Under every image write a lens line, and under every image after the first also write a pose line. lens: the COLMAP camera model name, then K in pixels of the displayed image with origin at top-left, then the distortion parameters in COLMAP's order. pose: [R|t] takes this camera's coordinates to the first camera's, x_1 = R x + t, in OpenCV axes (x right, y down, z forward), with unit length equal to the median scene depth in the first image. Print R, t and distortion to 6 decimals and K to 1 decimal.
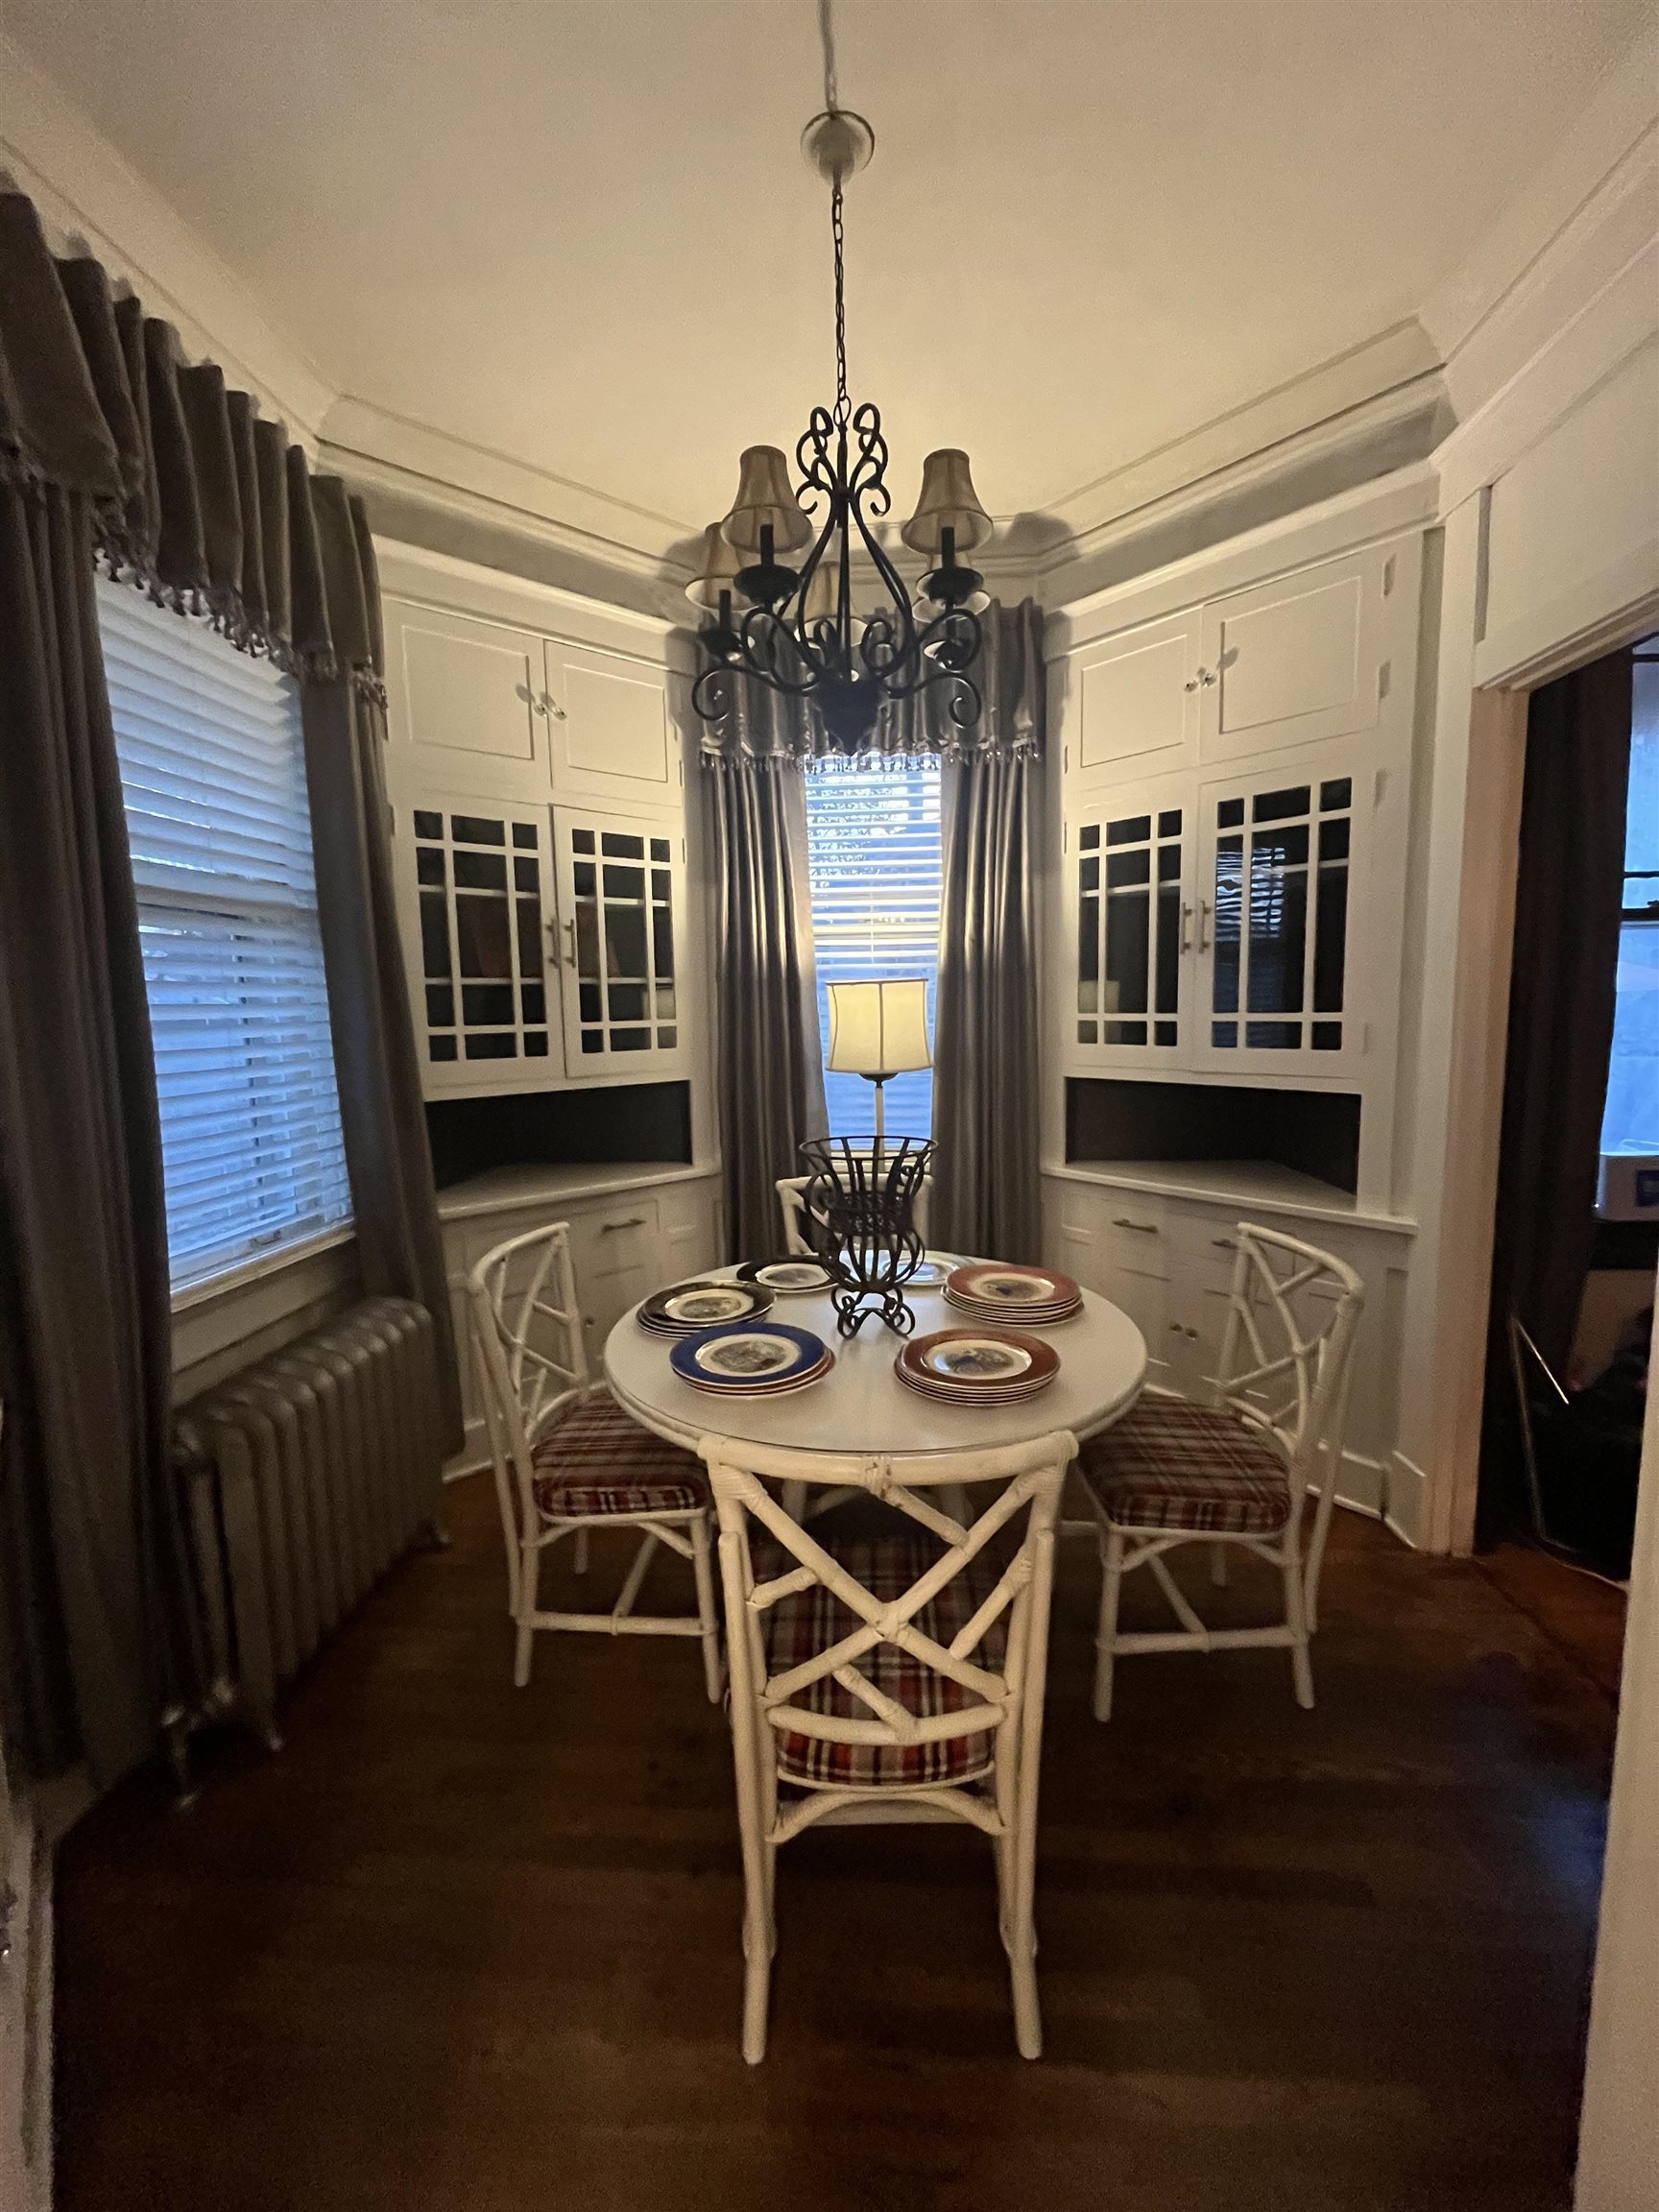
lens RADIAL K [[894.6, 0, 829.5], [0, 894.6, 1106.0], [0, 0, 1]] dist [-0.005646, -0.000109]
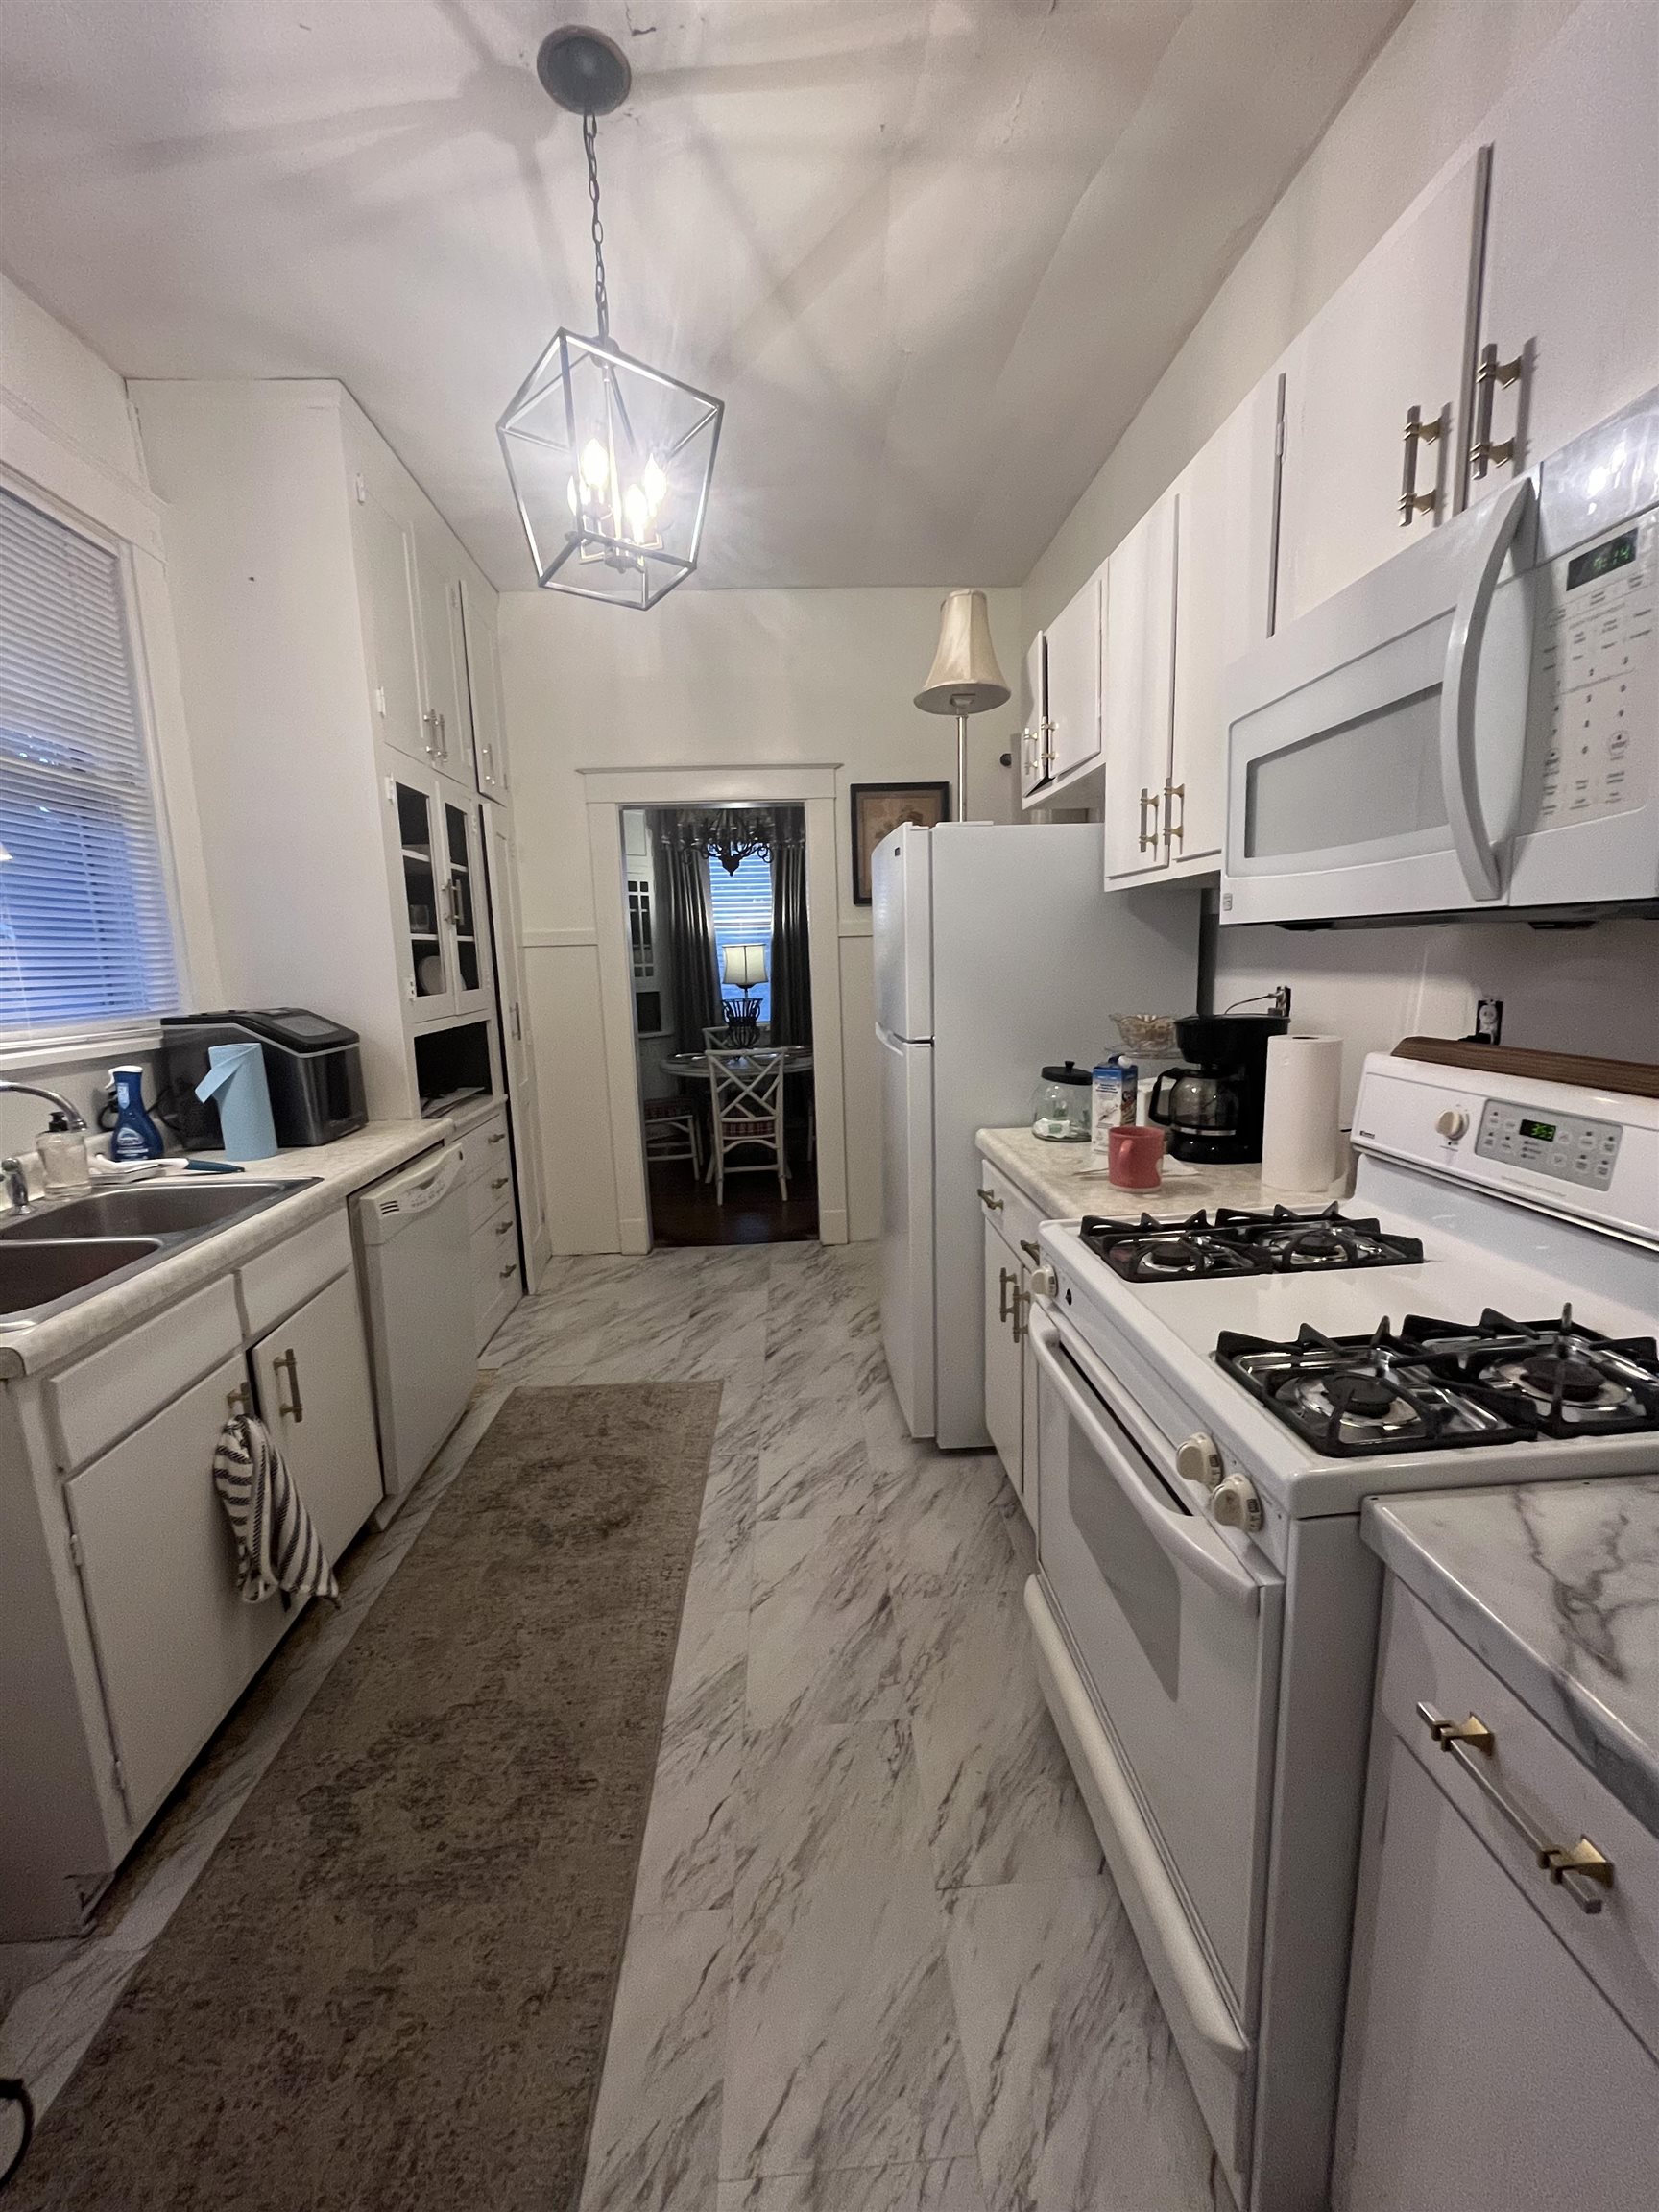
lens RADIAL K [[894.6, 0, 829.5], [0, 894.6, 1106.0], [0, 0, 1]] dist [-0.005646, -0.000109]
pose [[0.990776, -0.040215, 0.129408, -0.042668], [0.033434, 0.997973, 0.054155, 0.158129], [-0.131324, -0.049329, 0.990111, -1.324496]]
